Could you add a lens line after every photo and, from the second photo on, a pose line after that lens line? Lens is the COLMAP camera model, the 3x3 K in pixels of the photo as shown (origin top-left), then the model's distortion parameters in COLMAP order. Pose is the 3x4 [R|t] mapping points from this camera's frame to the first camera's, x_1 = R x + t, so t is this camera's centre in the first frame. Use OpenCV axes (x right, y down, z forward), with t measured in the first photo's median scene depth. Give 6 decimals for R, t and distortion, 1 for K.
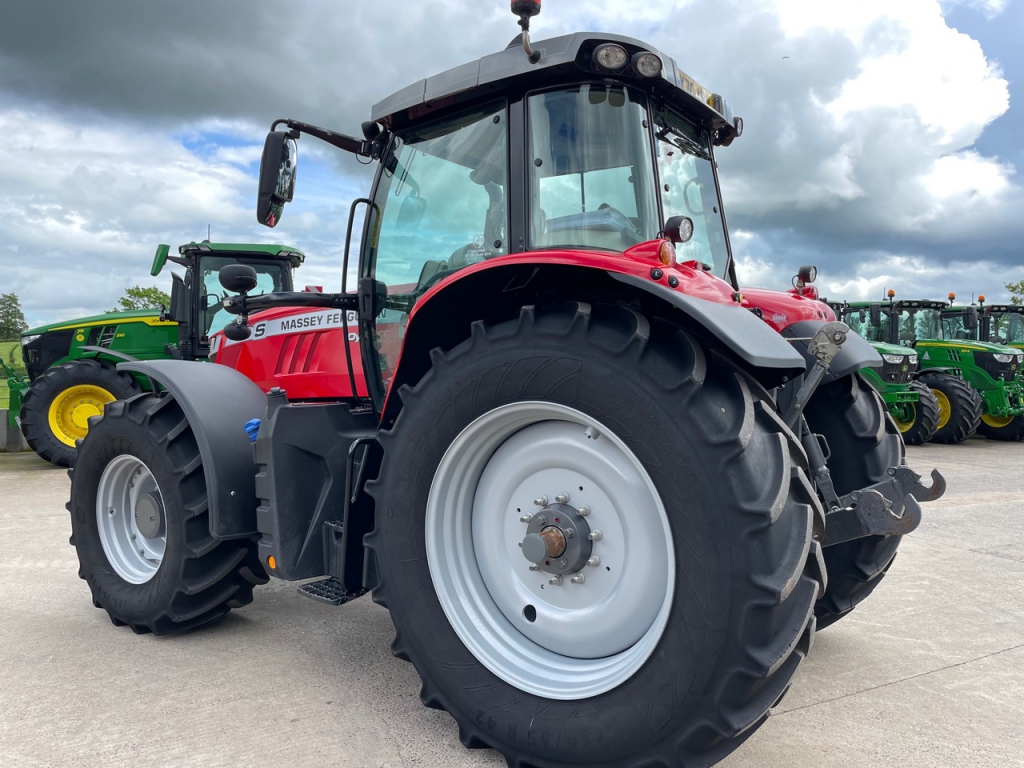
lens RADIAL K [[758.1, 0, 510.3], [0, 758.1, 382.8], [0, 0, 1]] dist [0.080928, -0.100688]
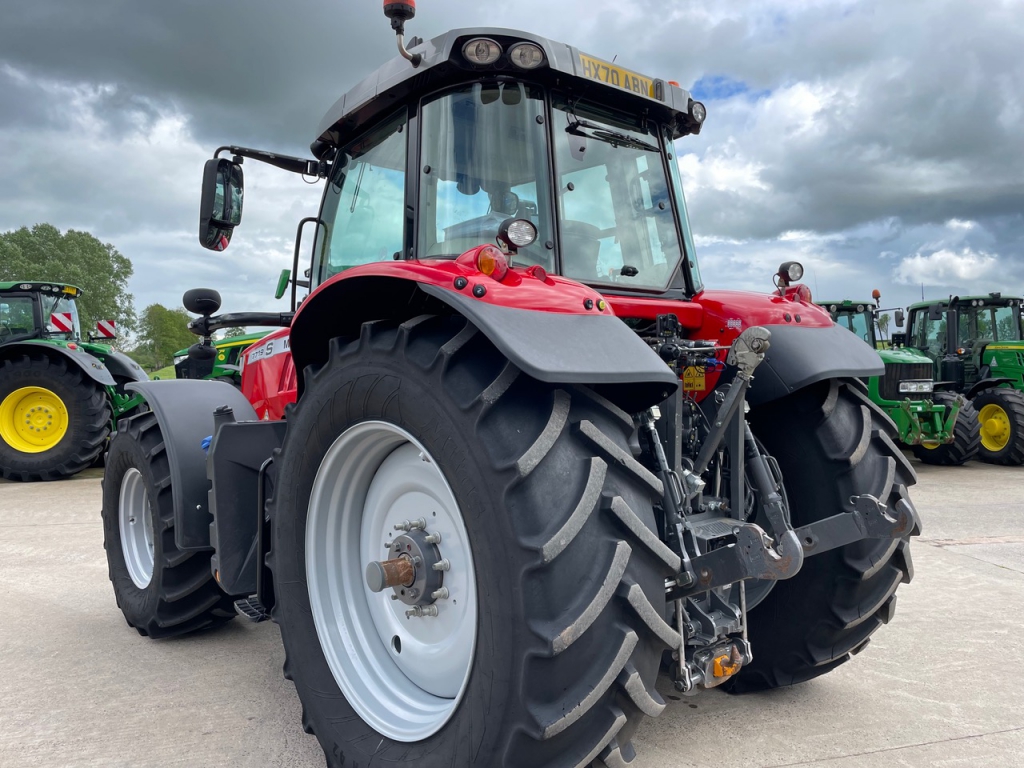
lens RADIAL K [[758.1, 0, 516.0], [0, 758.1, 382.2], [0, 0, 1]] dist [0.080928, -0.100688]
pose [[0.972517, -0.012737, -0.232484, 0.320307], [0.009574, 0.999846, -0.014727, -0.006366], [0.232635, 0.012097, 0.972489, 0.086806]]
